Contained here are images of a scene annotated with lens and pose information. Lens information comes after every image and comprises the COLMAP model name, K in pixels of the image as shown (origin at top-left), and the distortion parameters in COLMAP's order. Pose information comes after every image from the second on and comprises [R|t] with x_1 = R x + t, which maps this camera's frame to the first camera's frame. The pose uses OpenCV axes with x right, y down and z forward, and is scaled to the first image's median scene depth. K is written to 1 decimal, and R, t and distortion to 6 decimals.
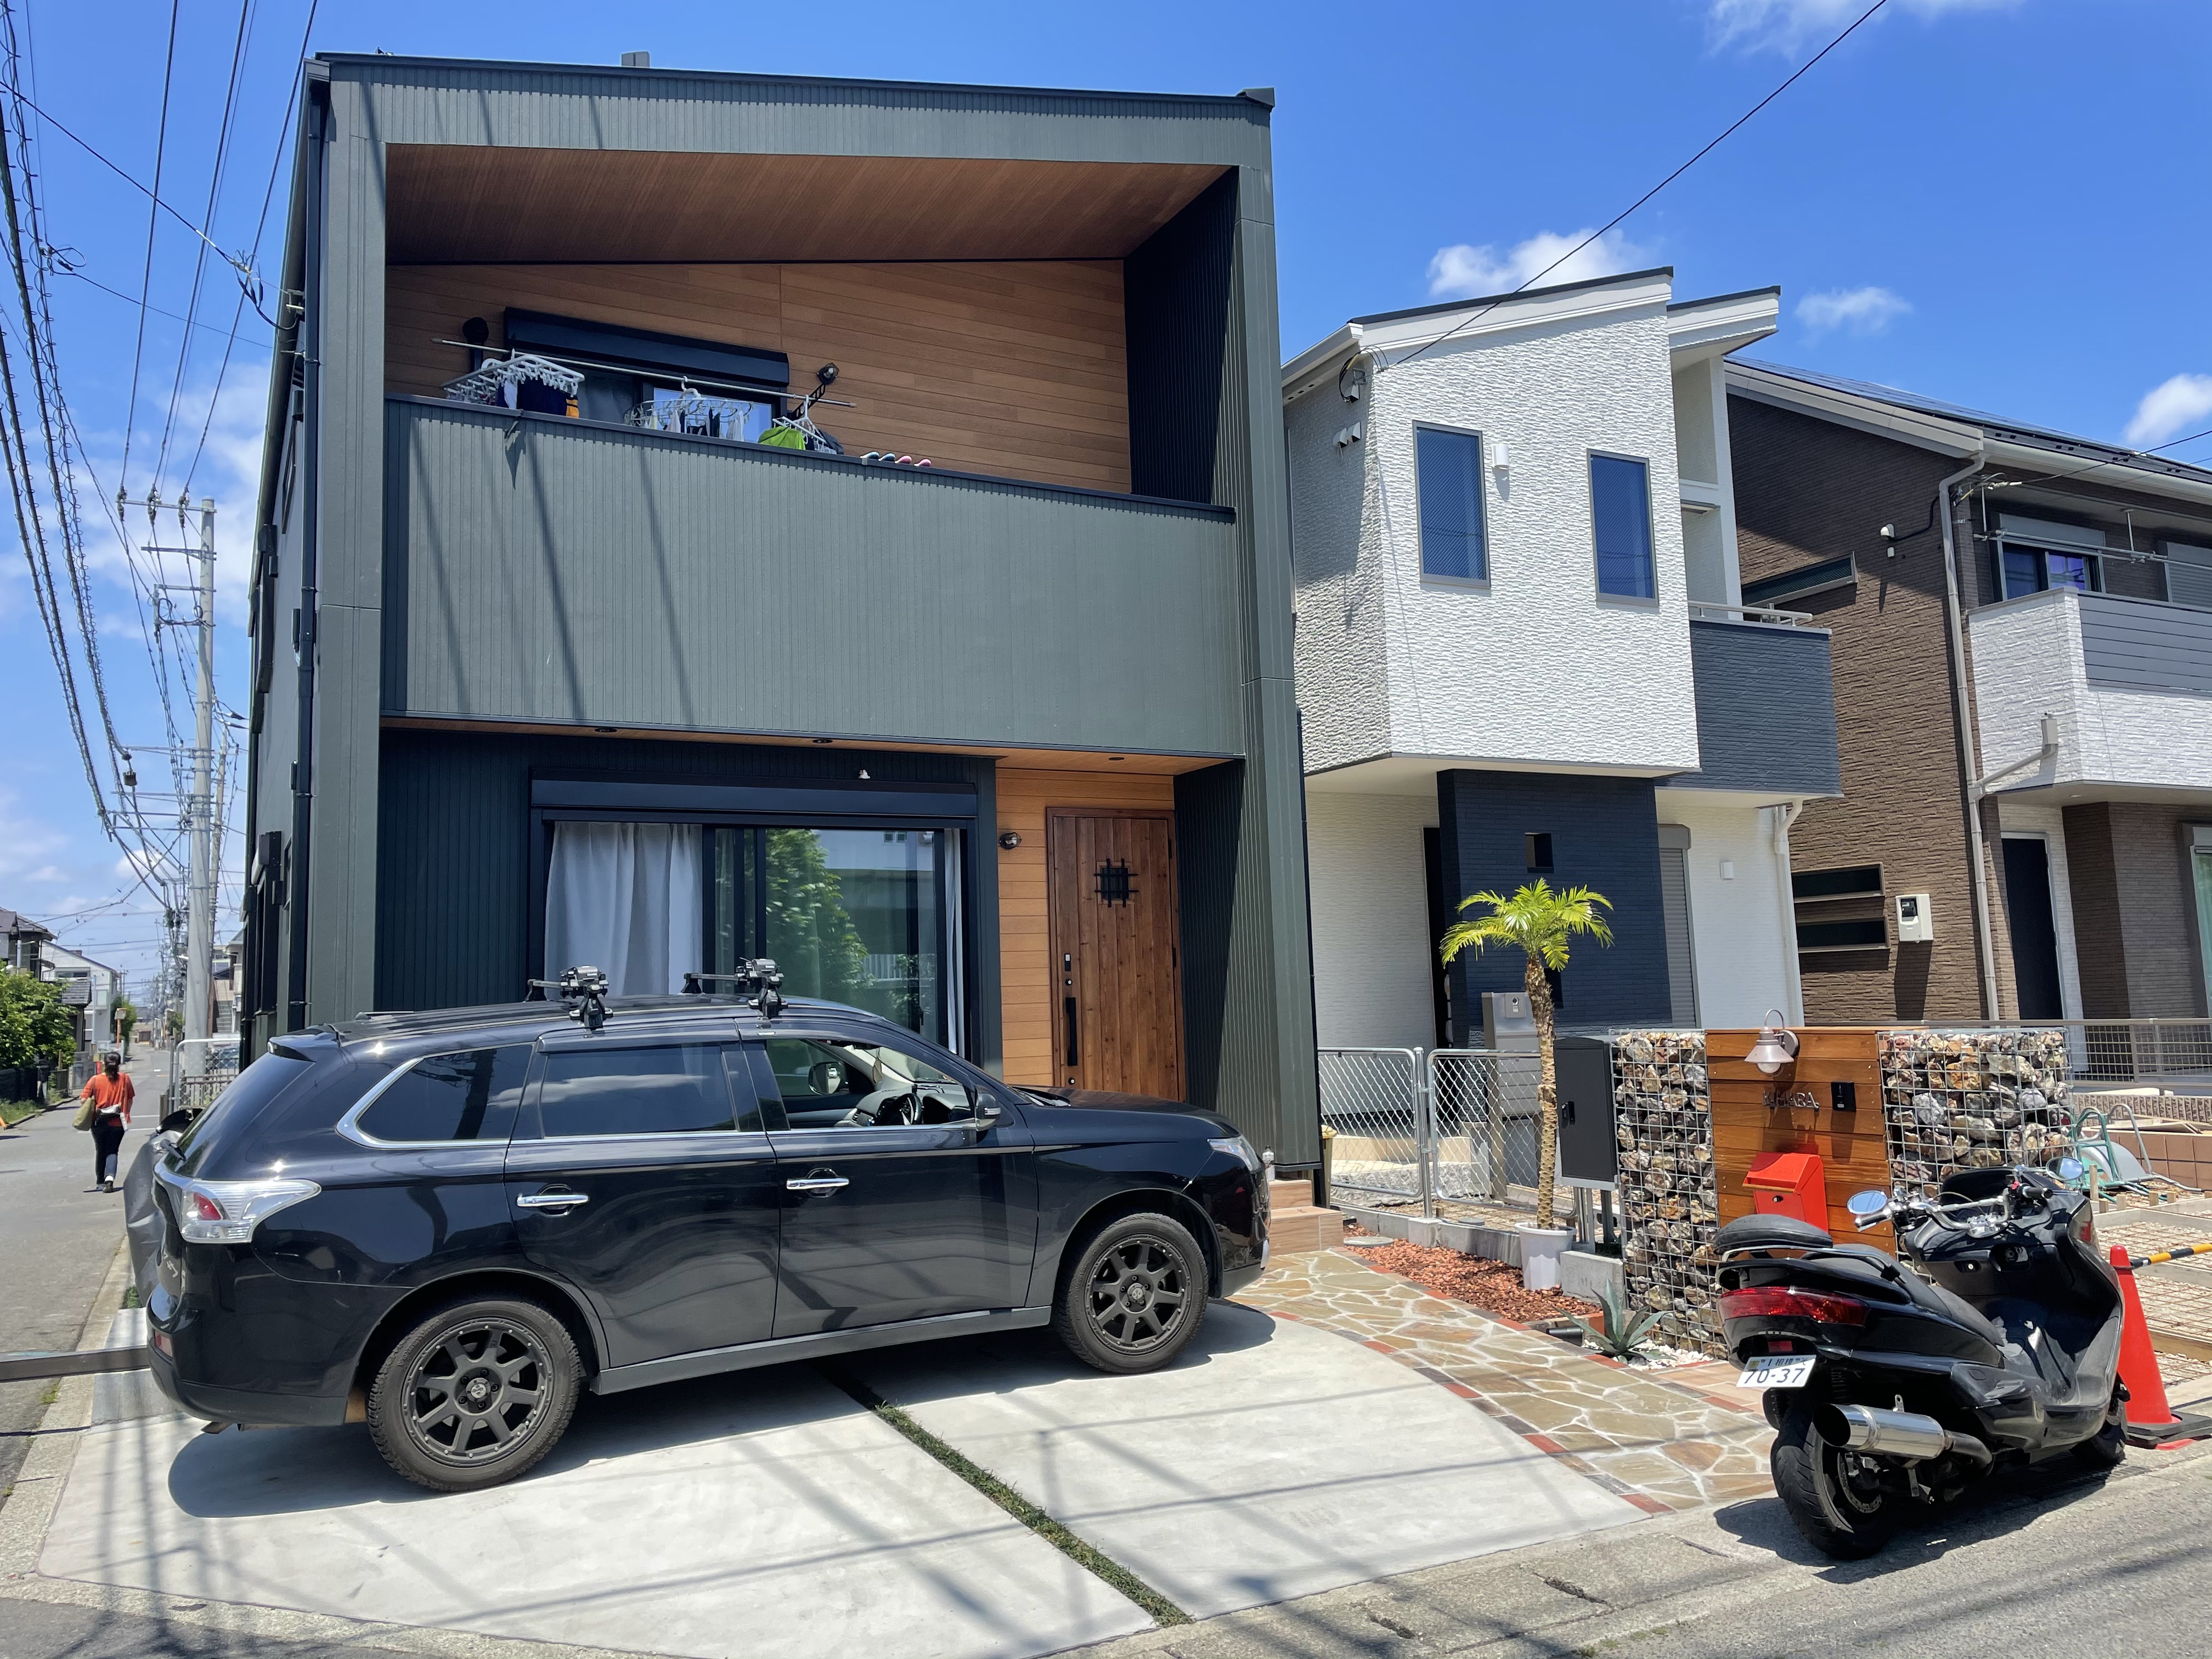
lens RADIAL K [[1680.1, 0, 1098.8], [0, 1680.1, 808.2], [0, 0, 1]] dist [0.093748, -0.118950]
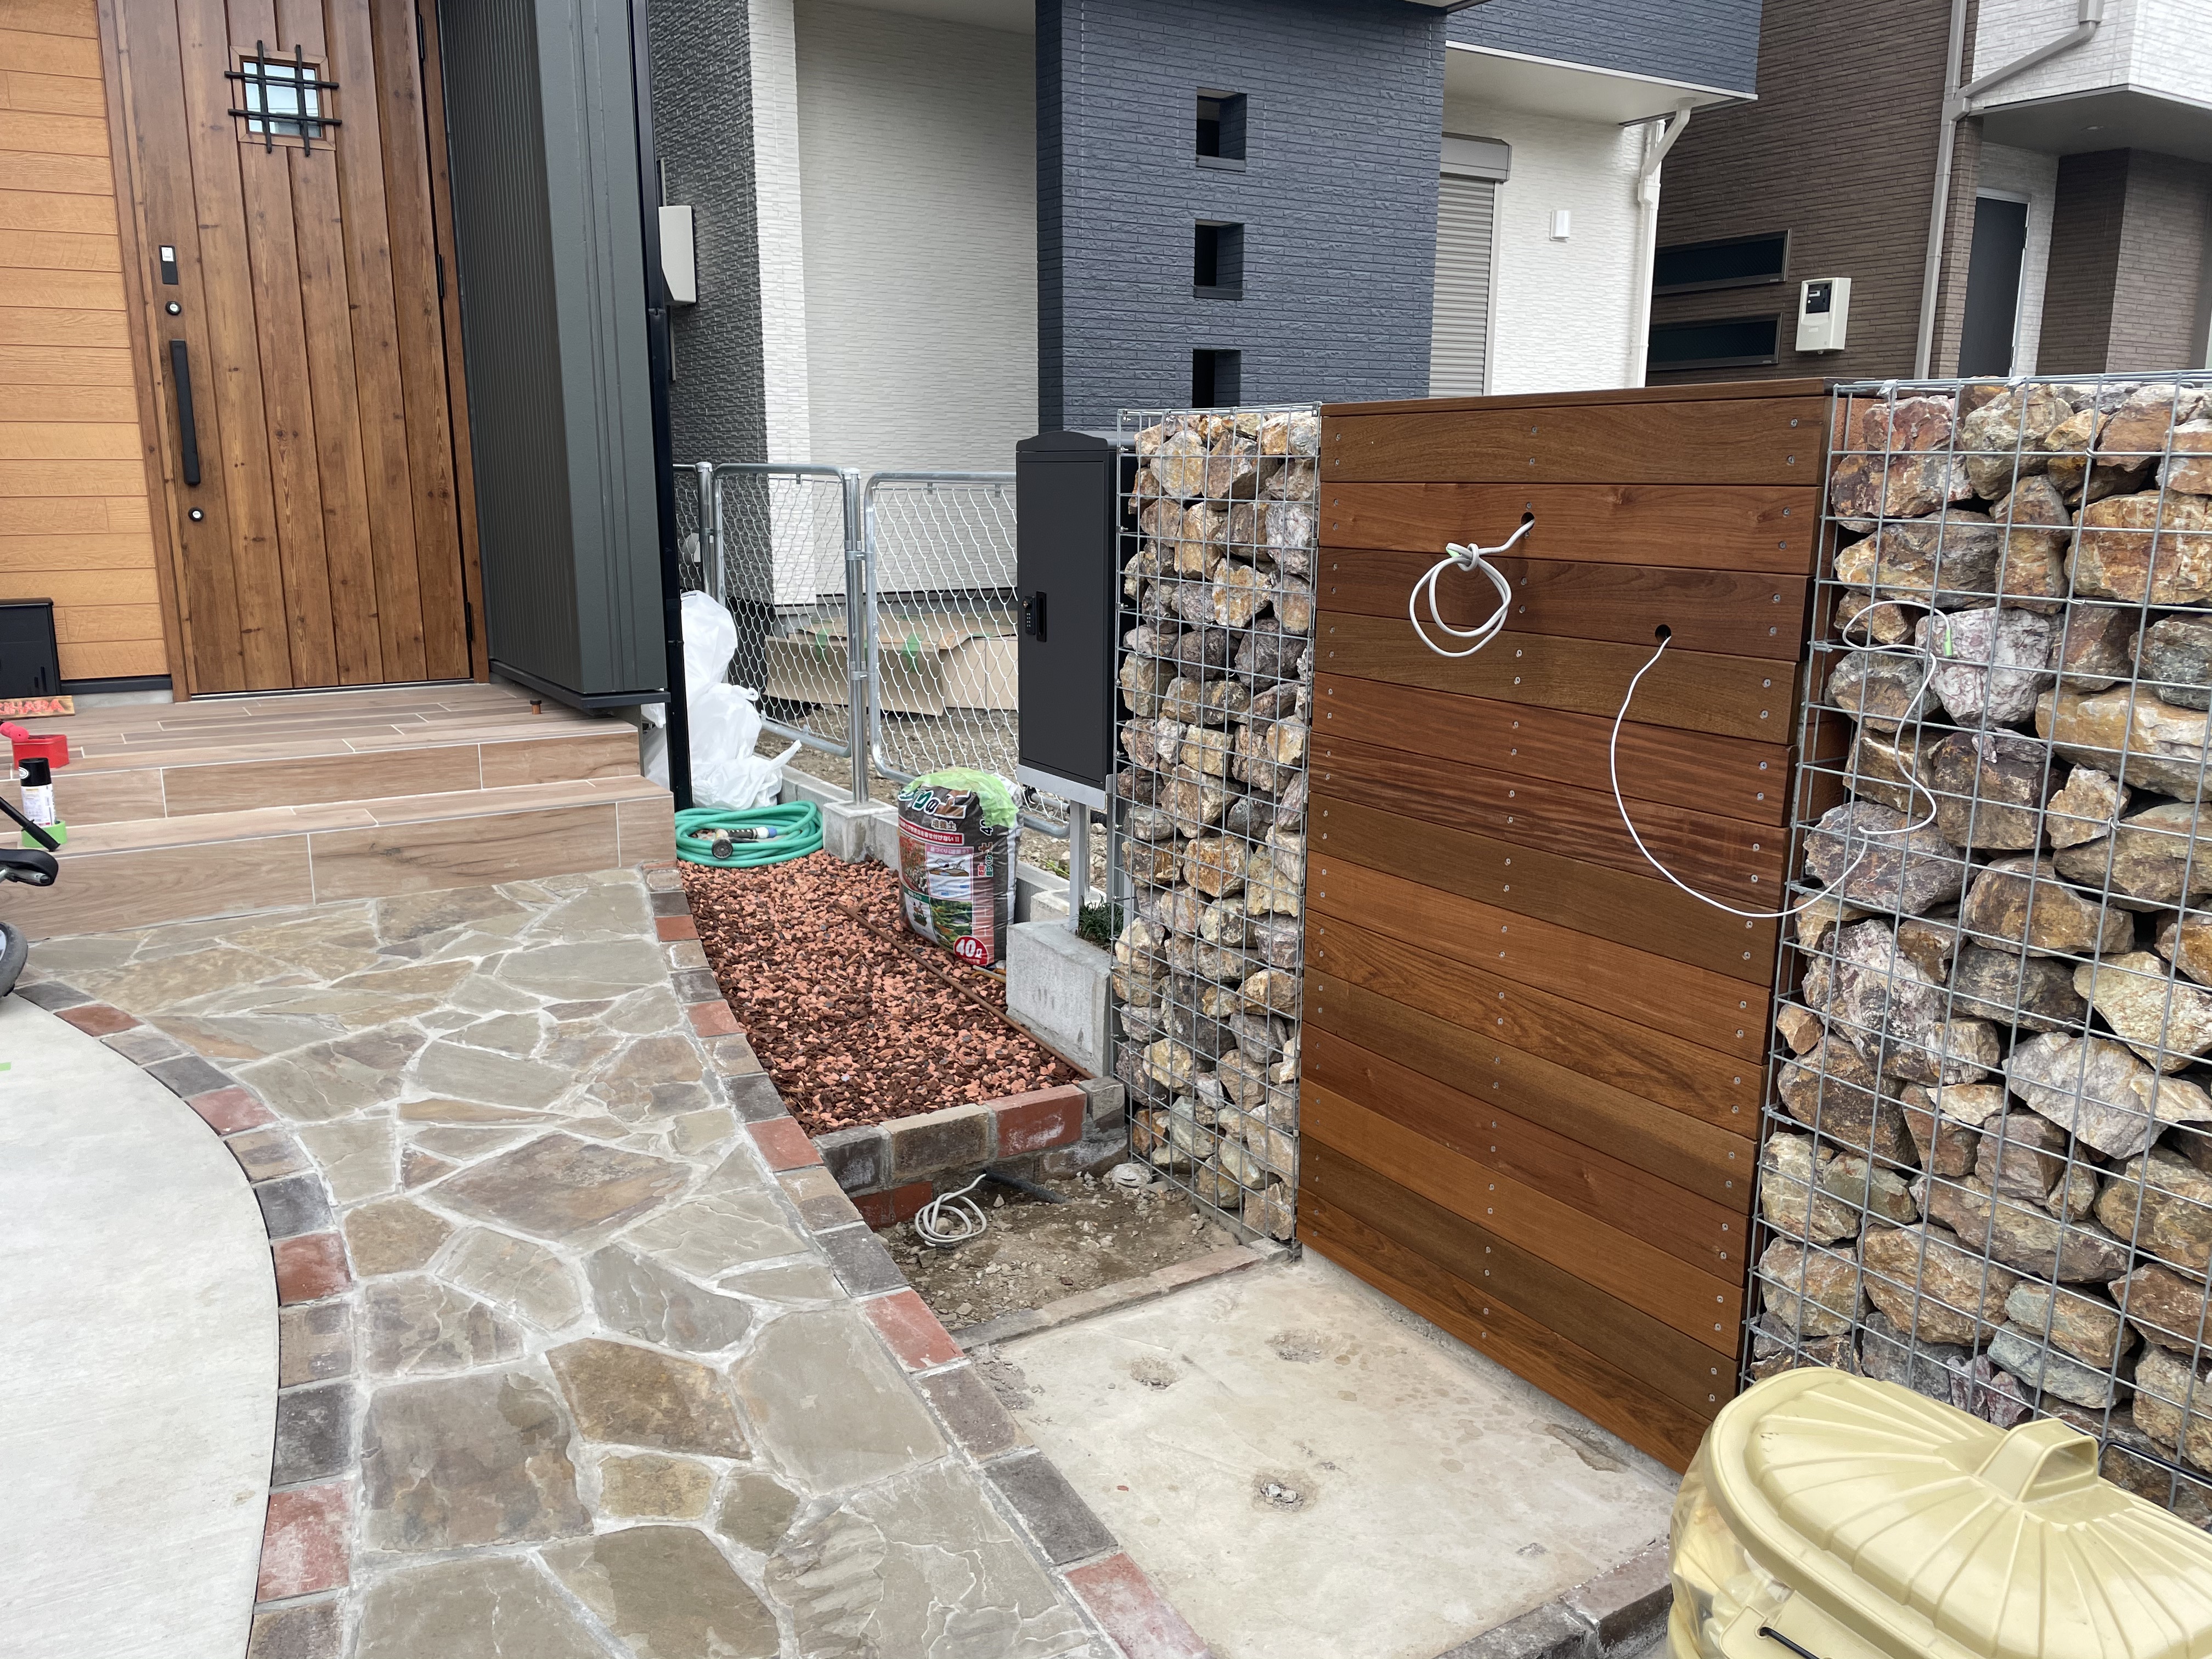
lens RADIAL K [[1674.1, 0, 1106.0], [0, 1674.1, 829.5], [0, 0, 1]] dist [0.090253, -0.118966]
pose [[0.995973, 0.016890, 0.088046, 0.266748], [-0.044591, 0.945322, 0.323076, 0.097729], [-0.077775, -0.325701, 0.942269, 0.612244]]
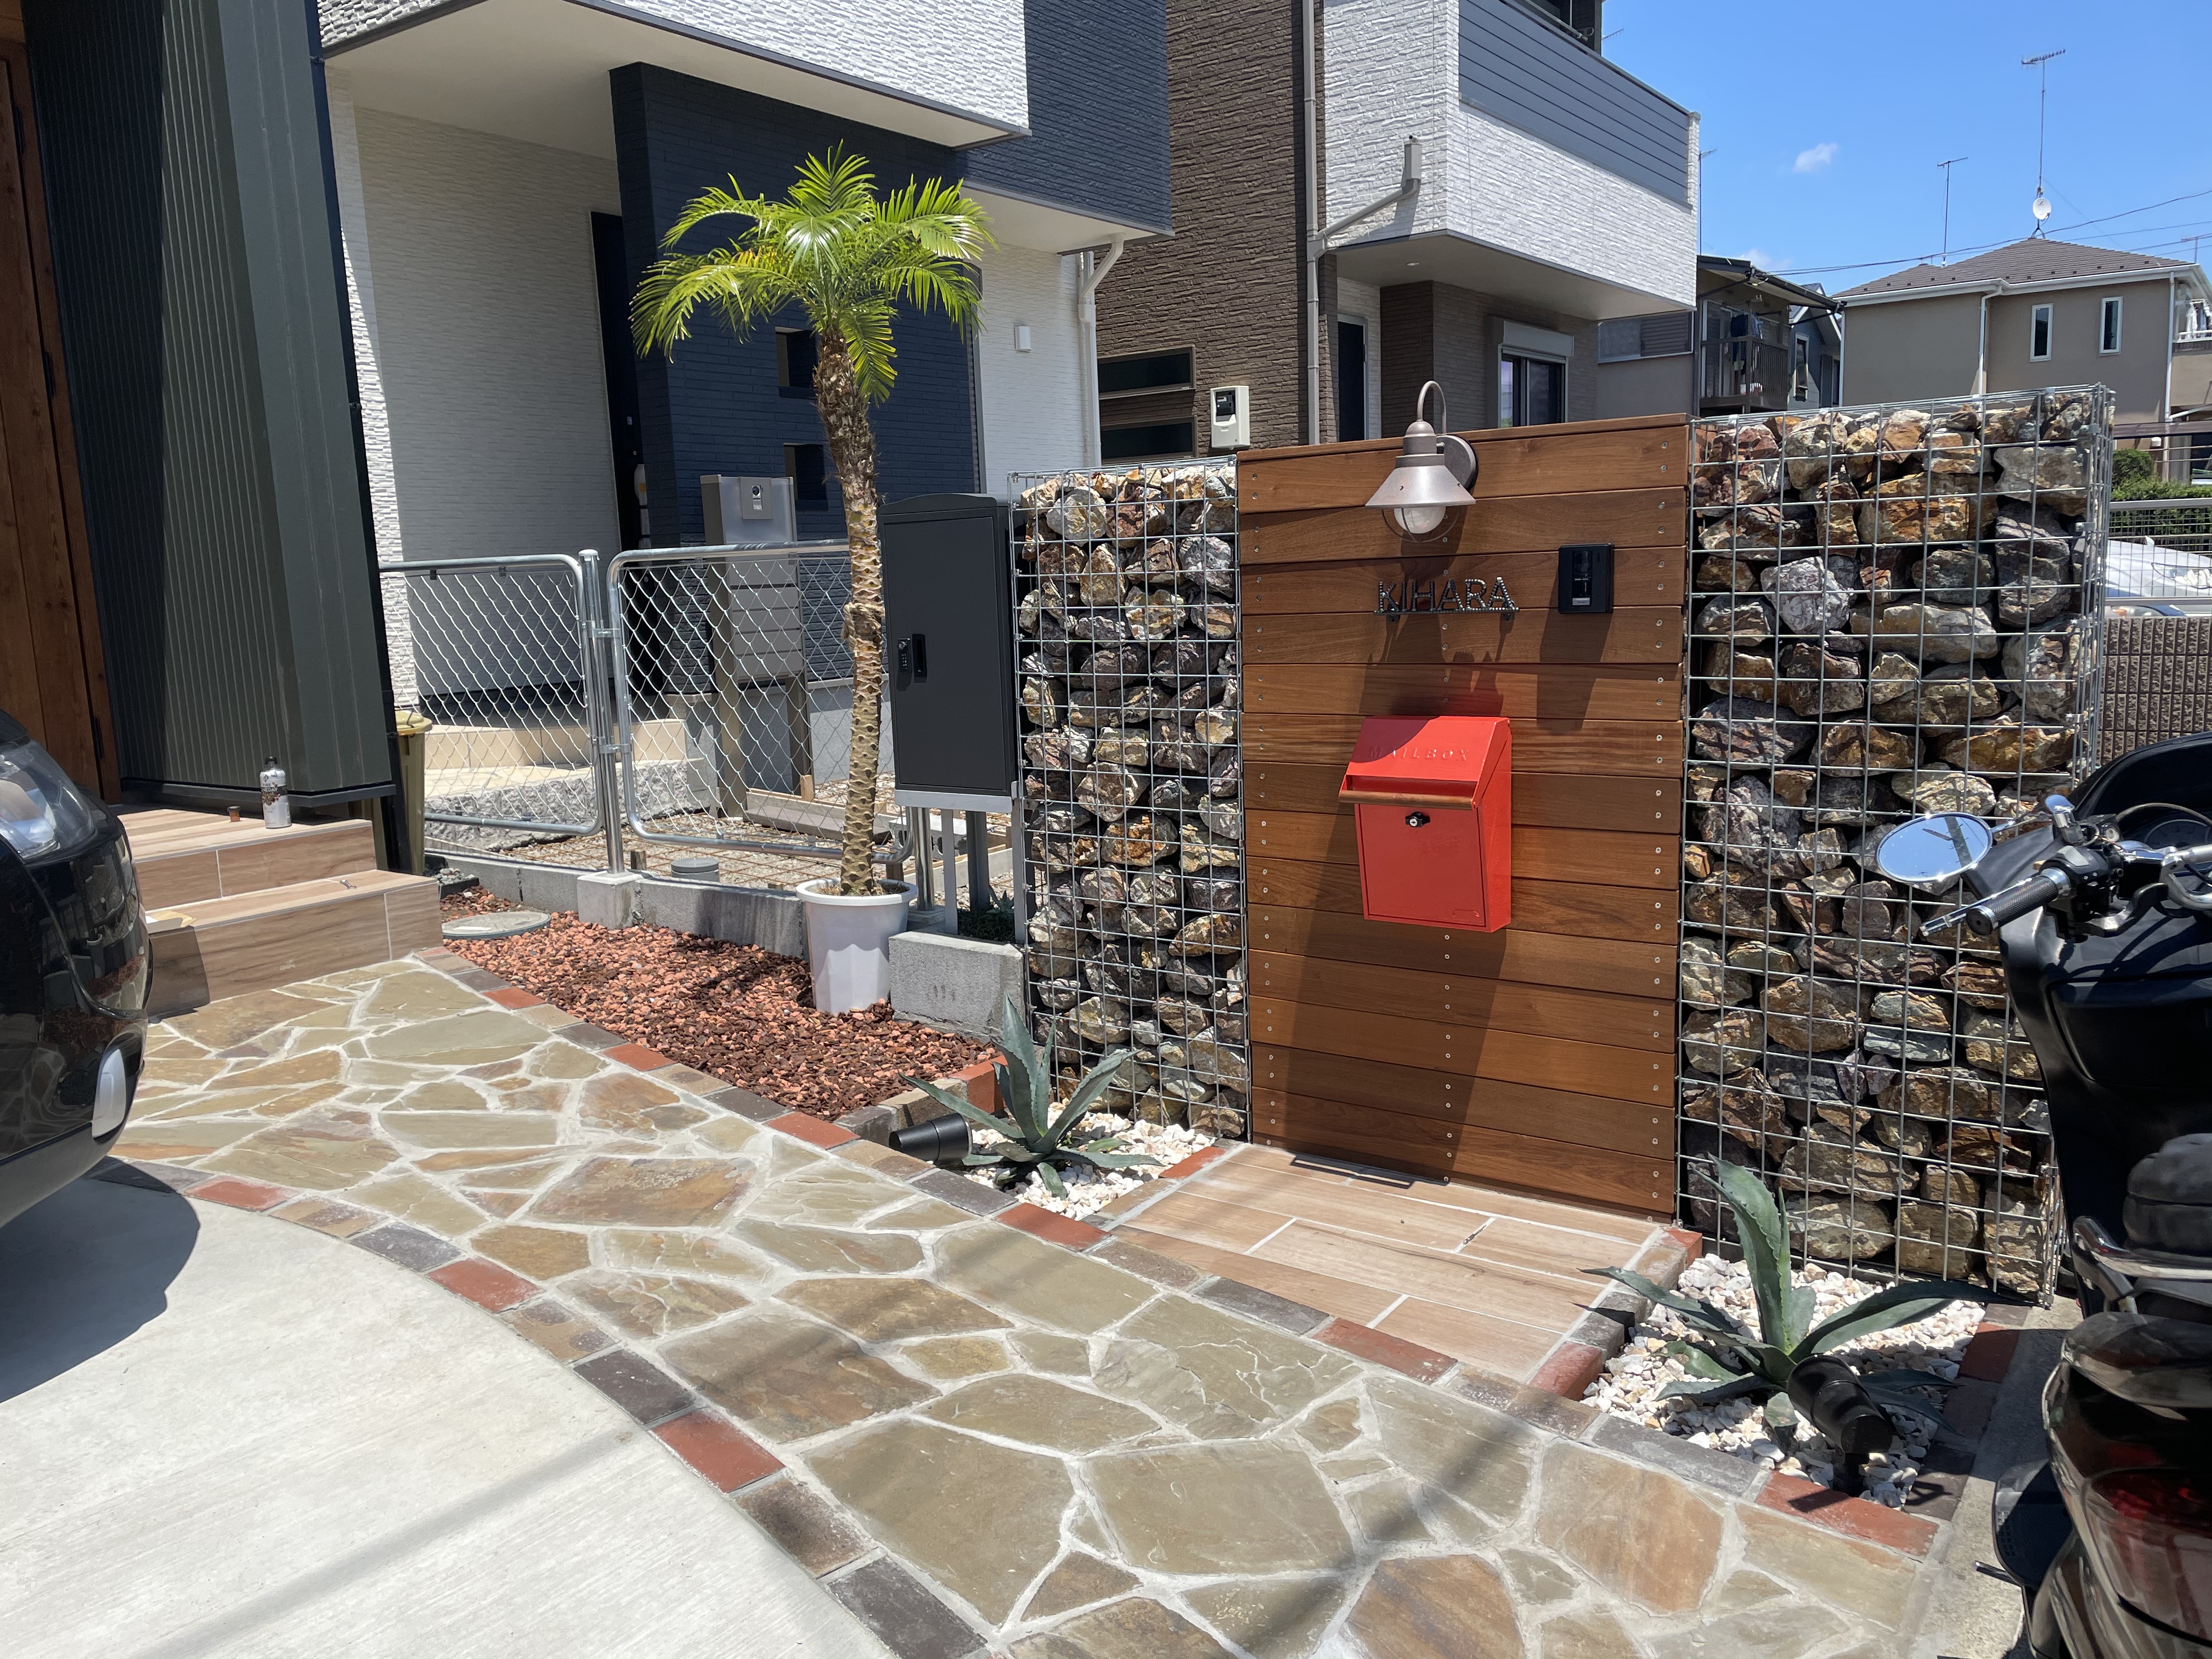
lens RADIAL K [[1680.1, 0, 1098.8], [0, 1680.1, 808.2], [0, 0, 1]] dist [0.093748, -0.118950]
pose [[0.892247, -0.070623, 0.445990, 0.113657], [-0.040244, 0.971325, 0.234323, 0.111132], [-0.449750, -0.227023, 0.863820, 0.576342]]
